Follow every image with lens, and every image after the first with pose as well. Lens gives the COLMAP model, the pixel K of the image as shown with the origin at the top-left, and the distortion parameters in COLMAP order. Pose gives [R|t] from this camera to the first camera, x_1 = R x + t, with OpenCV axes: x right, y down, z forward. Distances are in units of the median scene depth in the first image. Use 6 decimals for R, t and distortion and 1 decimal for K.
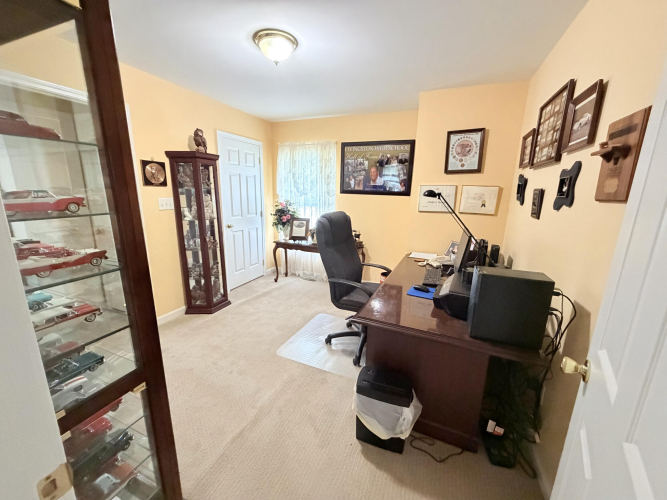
lens RADIAL K [[265.9, 0, 332.4], [0, 265.9, 249.3], [0, 0, 1]] dist [-0.000132, 0.000118]
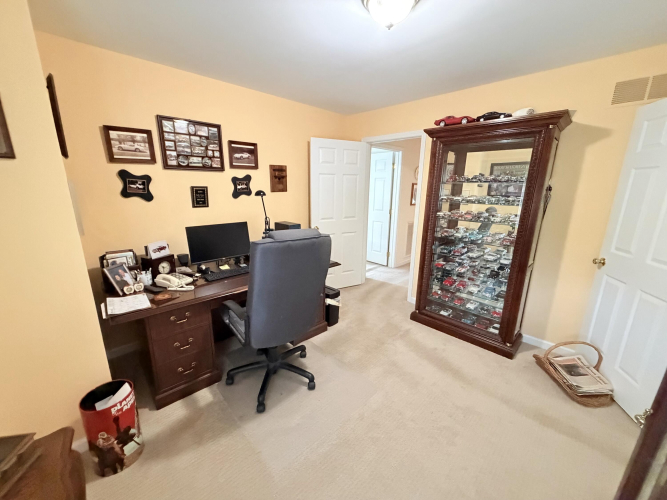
lens RADIAL K [[265.9, 0, 332.1], [0, 265.9, 251.4], [0, 0, 1]] dist [-0.000132, 0.000118]
pose [[-0.914715, -0.129833, 0.382674, -0.230091], [0.056856, 0.896212, 0.439968, -0.250958], [-0.400079, 0.424203, -0.812397, 1.010665]]
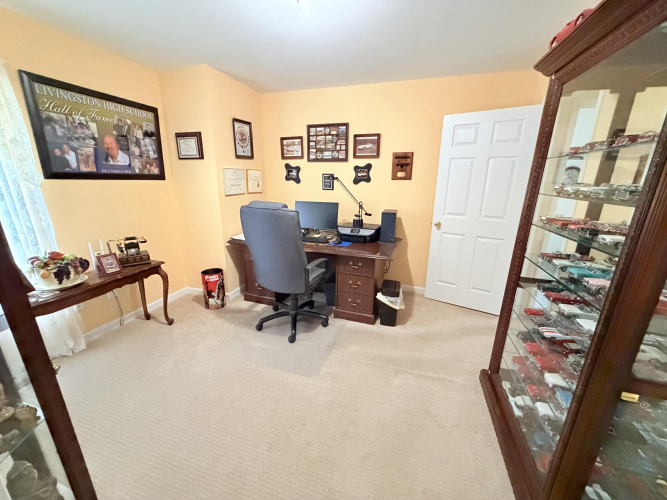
lens RADIAL K [[265.9, 0, 327.8], [0, 265.9, 250.5], [0, 0, 1]] dist [-0.000132, 0.000118]
pose [[-0.070428, -0.283702, 0.956323, -0.582794], [0.202007, 0.934783, 0.292188, -0.136010], [-0.976849, 0.213762, -0.008526, 0.569939]]
